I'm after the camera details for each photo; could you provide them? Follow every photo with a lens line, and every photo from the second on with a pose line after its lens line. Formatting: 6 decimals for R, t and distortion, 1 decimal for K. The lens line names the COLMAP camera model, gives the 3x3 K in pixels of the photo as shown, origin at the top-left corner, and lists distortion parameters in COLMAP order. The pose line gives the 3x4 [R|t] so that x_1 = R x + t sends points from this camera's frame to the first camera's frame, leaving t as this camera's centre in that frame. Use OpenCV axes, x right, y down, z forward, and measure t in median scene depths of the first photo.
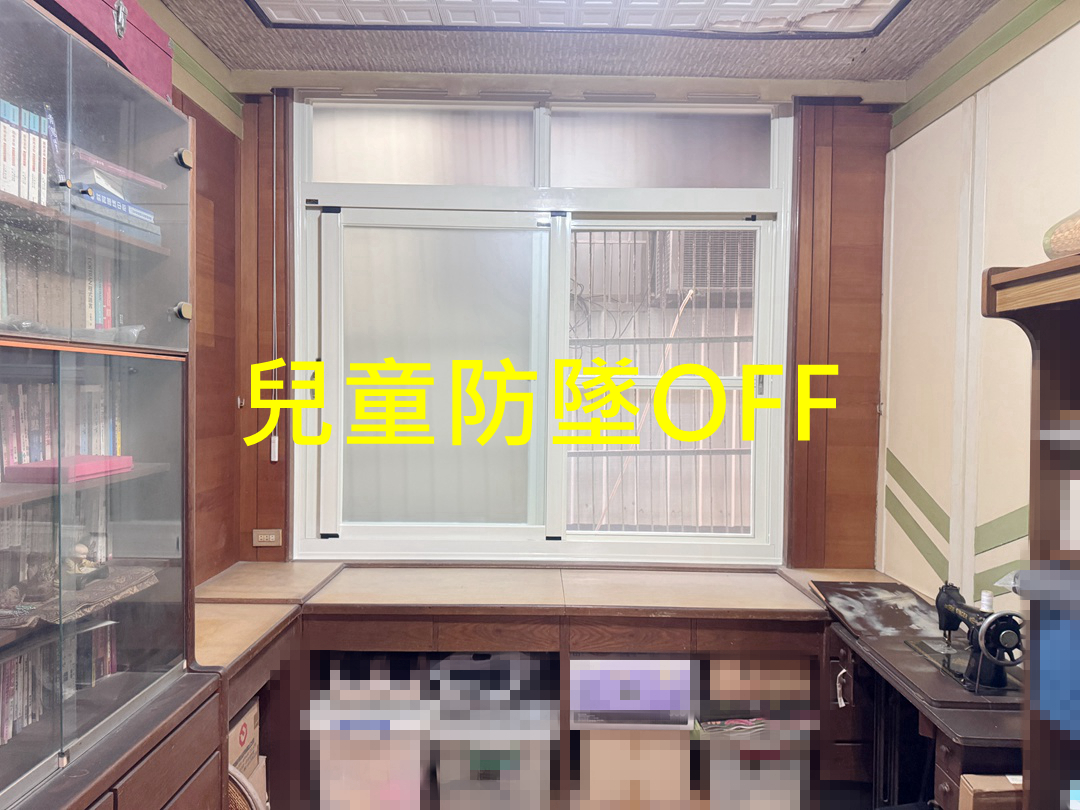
lens RADIAL K [[738.0, 0, 542.4], [0, 738.0, 413.7], [0, 0, 1]] dist [-0.031200, -0.005519]
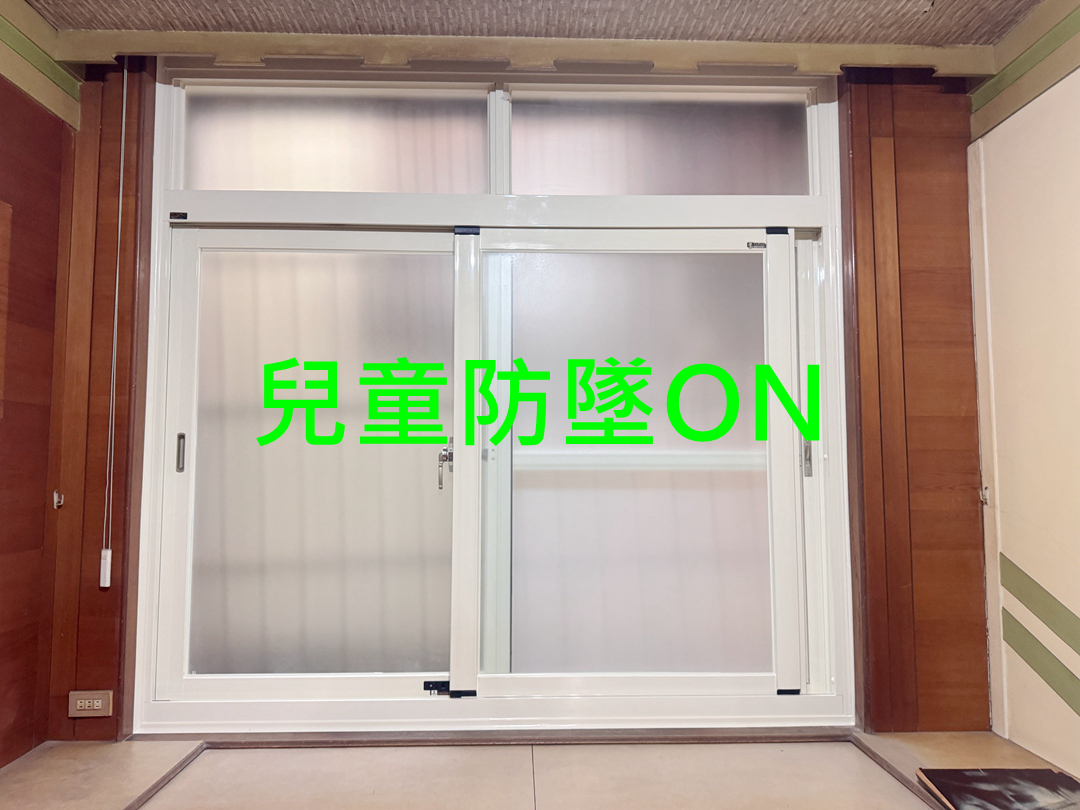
lens RADIAL K [[738.0, 0, 533.2], [0, 738.0, 416.5], [0, 0, 1]] dist [-0.031200, -0.005519]
pose [[0.999753, -0.012168, 0.018603, 0.017566], [0.013883, 0.995380, -0.095004, -0.022107], [-0.017361, 0.095238, 0.995303, 0.312192]]
